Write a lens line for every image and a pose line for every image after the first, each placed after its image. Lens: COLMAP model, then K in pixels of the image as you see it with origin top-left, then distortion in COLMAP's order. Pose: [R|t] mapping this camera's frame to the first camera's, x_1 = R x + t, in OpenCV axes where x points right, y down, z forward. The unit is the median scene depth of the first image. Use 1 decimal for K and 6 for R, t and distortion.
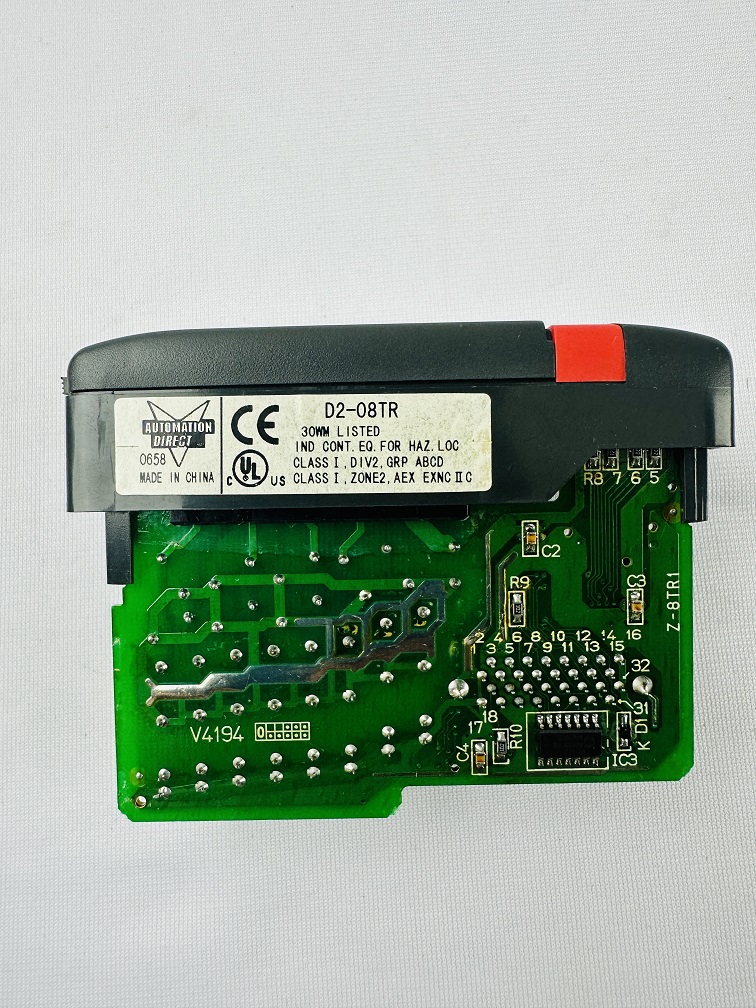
lens RADIAL K [[701.7, 0, 376.5], [0, 701.7, 503.7], [0, 0, 1]] dist [-0.027383, 0.003796]
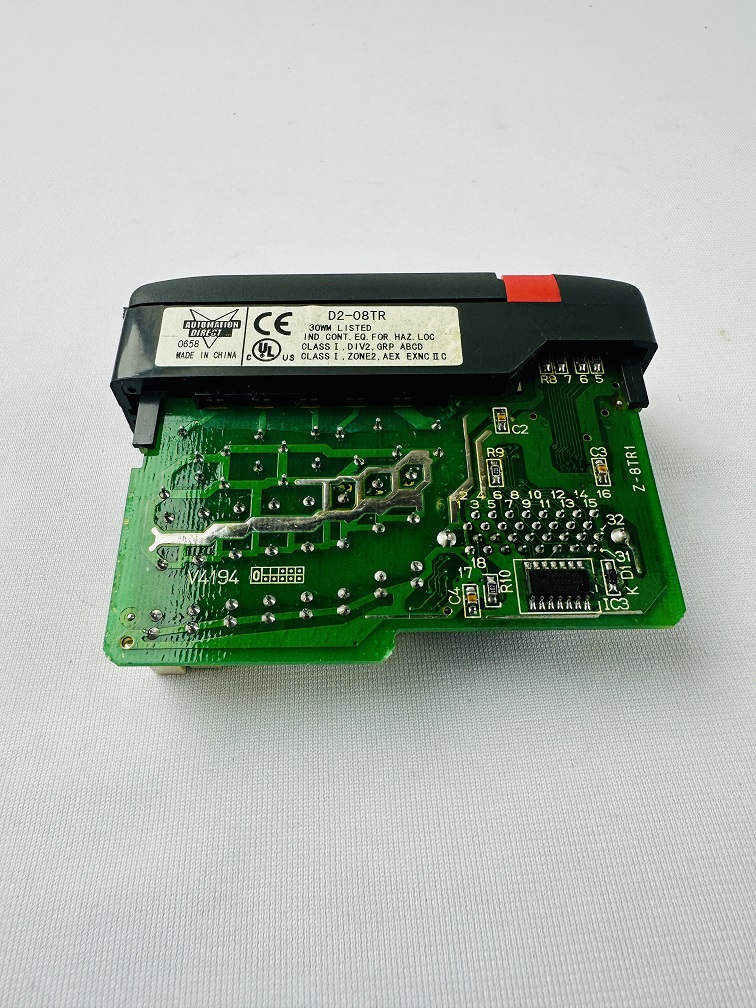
lens RADIAL K [[701.7, 0, 375.7], [0, 701.7, 502.7], [0, 0, 1]] dist [-0.027383, 0.003796]
pose [[0.999987, -0.003857, 0.003455, 0.006580], [0.005051, 0.873655, -0.486519, 0.734414], [-0.001142, 0.486530, 0.873663, 0.049125]]
